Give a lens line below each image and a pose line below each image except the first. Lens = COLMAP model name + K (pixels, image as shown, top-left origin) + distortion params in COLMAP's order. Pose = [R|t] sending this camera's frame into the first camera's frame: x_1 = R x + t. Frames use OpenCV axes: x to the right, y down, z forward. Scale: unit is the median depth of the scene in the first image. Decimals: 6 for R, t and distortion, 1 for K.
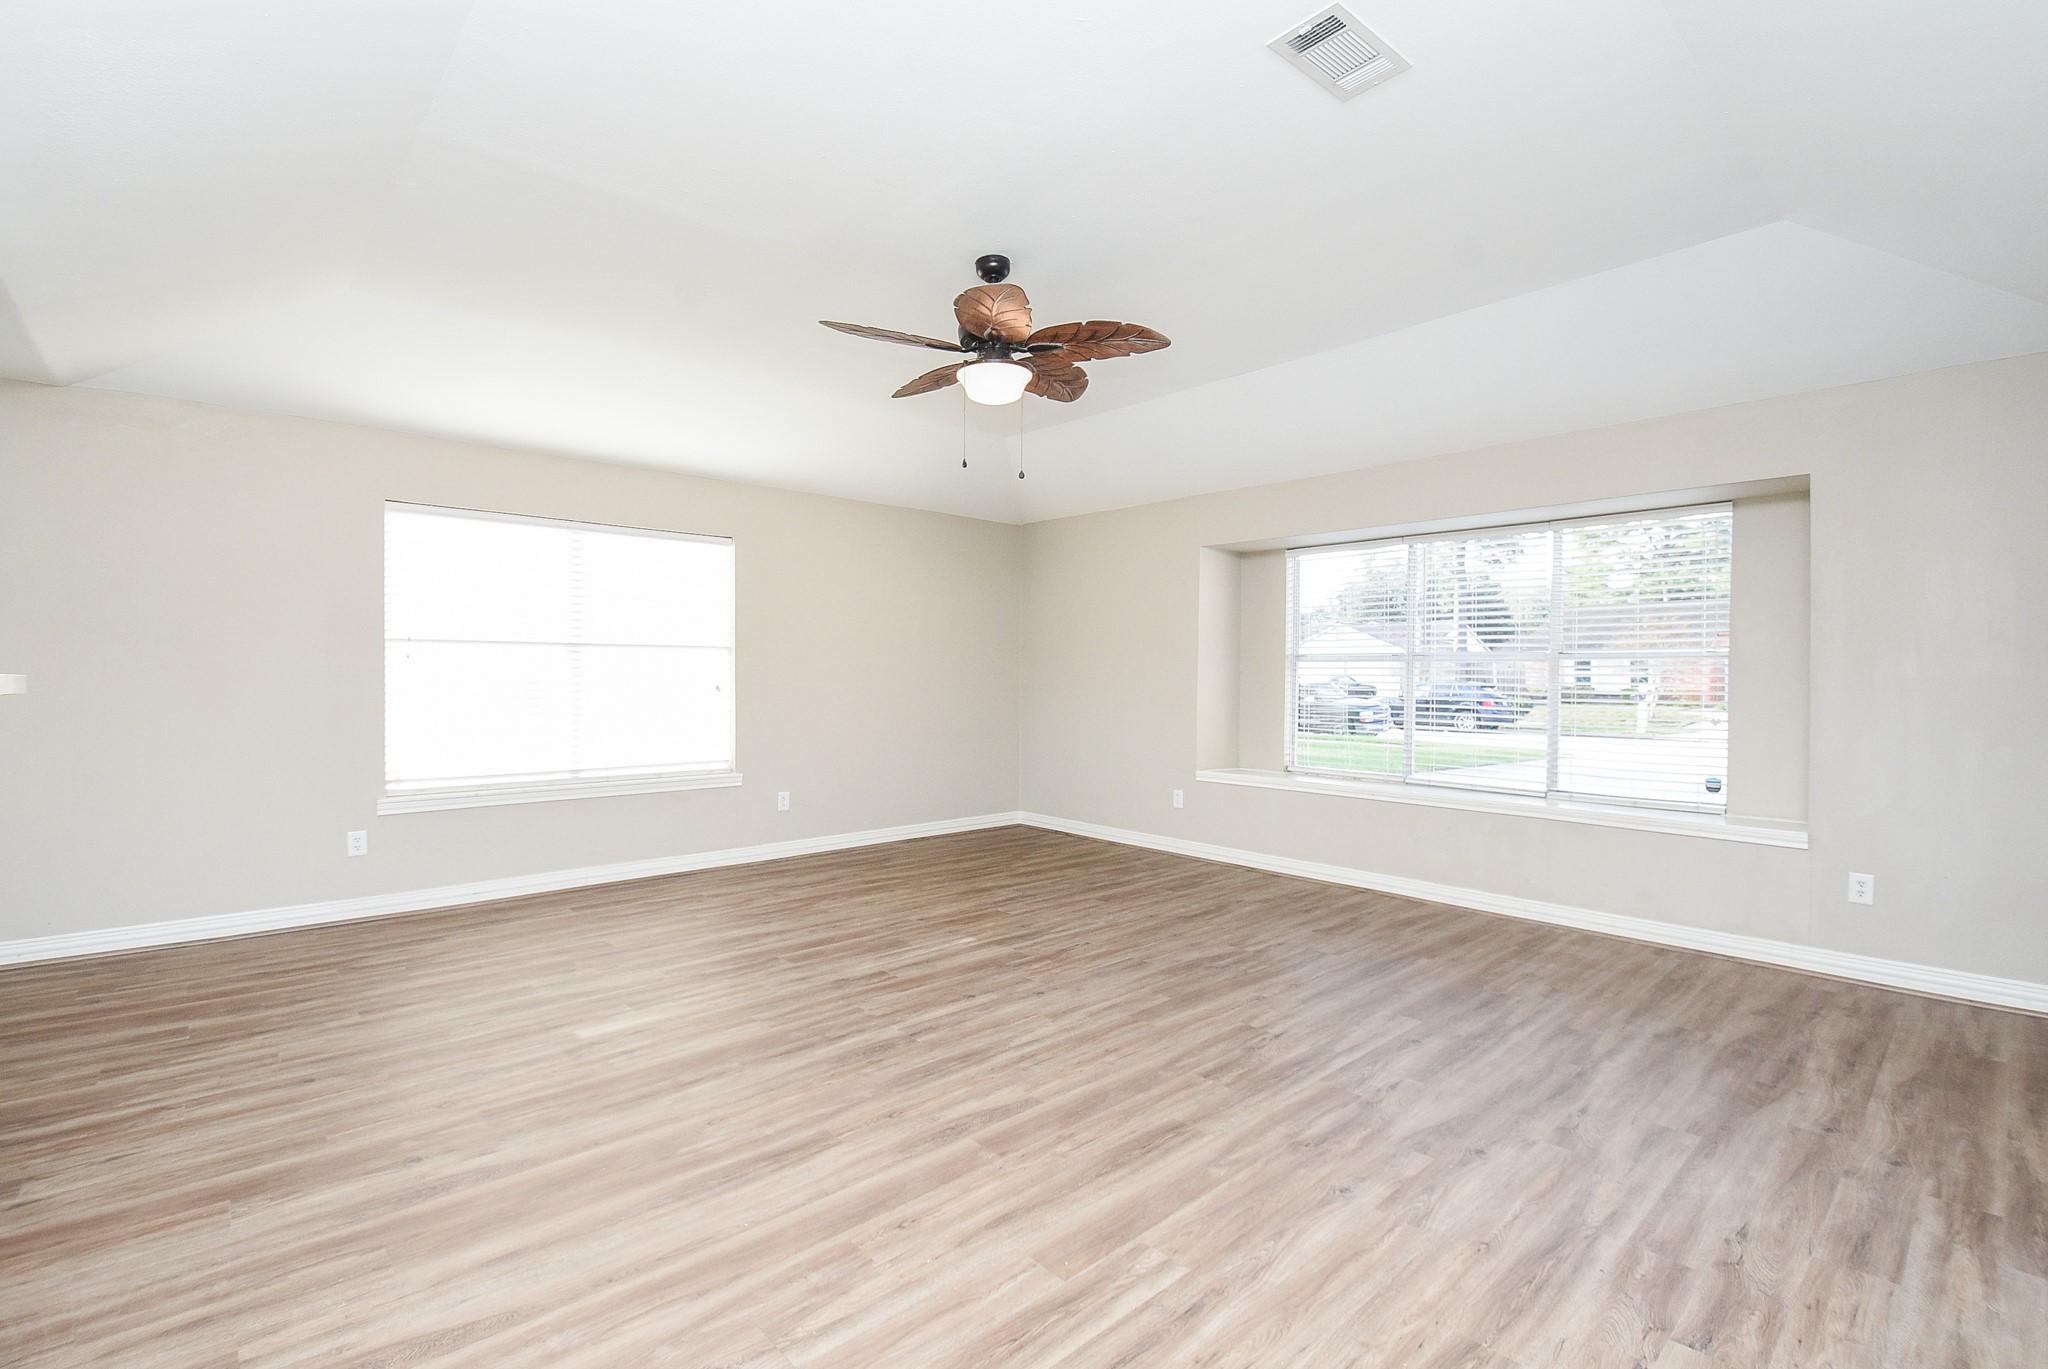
lens RADIAL K [[924.2, 0, 1034.4], [0, 924.2, 683.7], [0, 0, 1]] dist [0.003485, -0.018932]
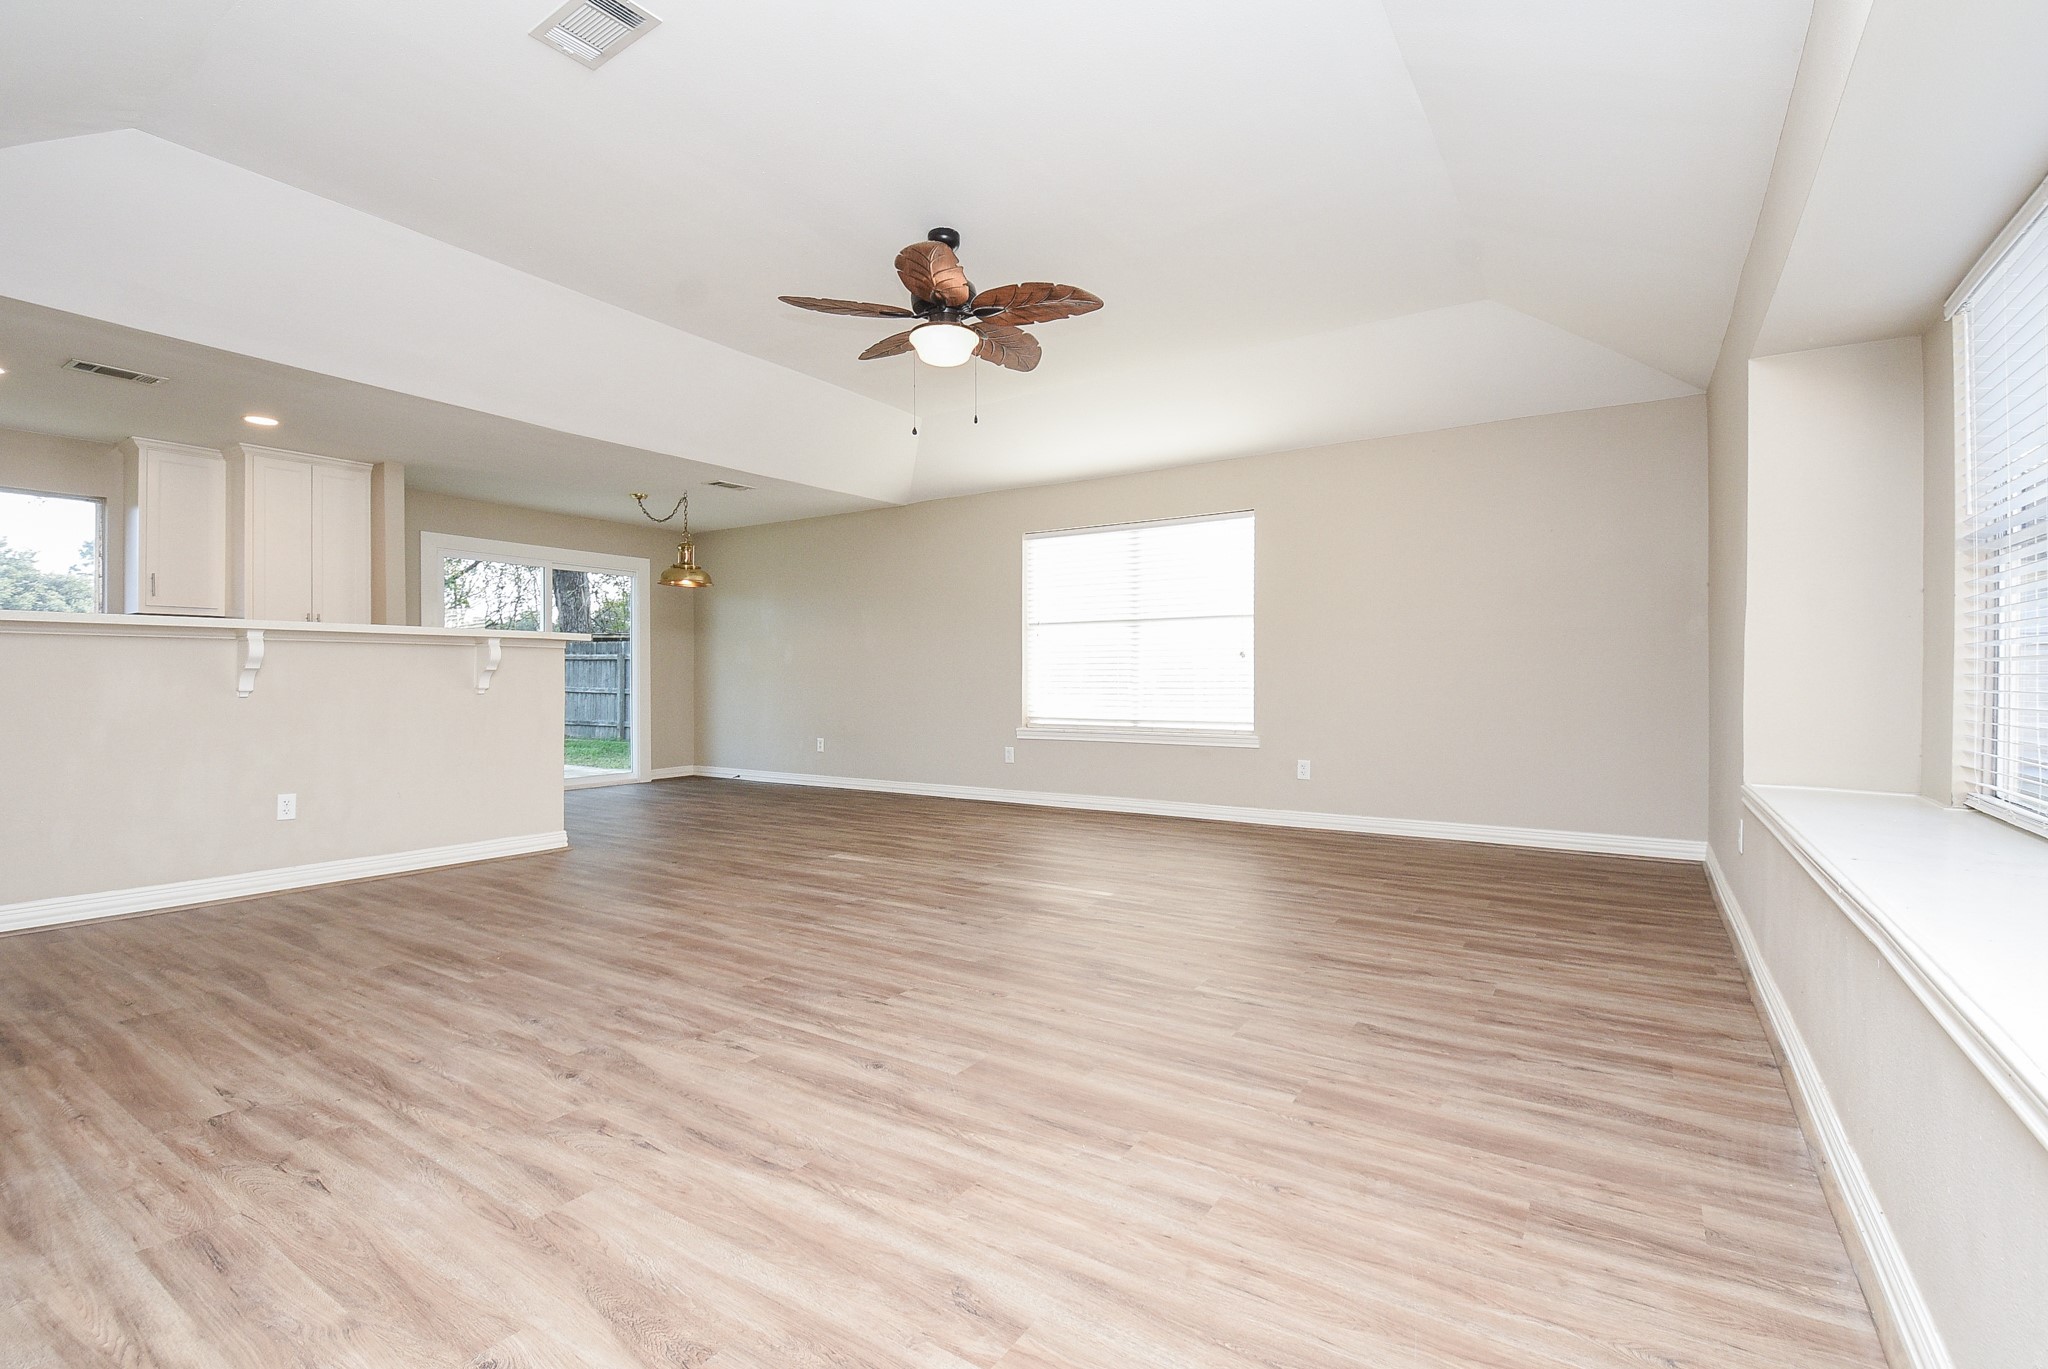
lens RADIAL K [[929.0, 0, 1038.7], [0, 929.0, 681.0], [0, 0, 1]] dist [0.006240, -0.019768]
pose [[0.253278, -0.003617, -0.967387, 1.087880], [-0.010606, 0.999923, -0.006515, 0.077701], [0.967335, 0.011911, 0.253220, 0.871611]]
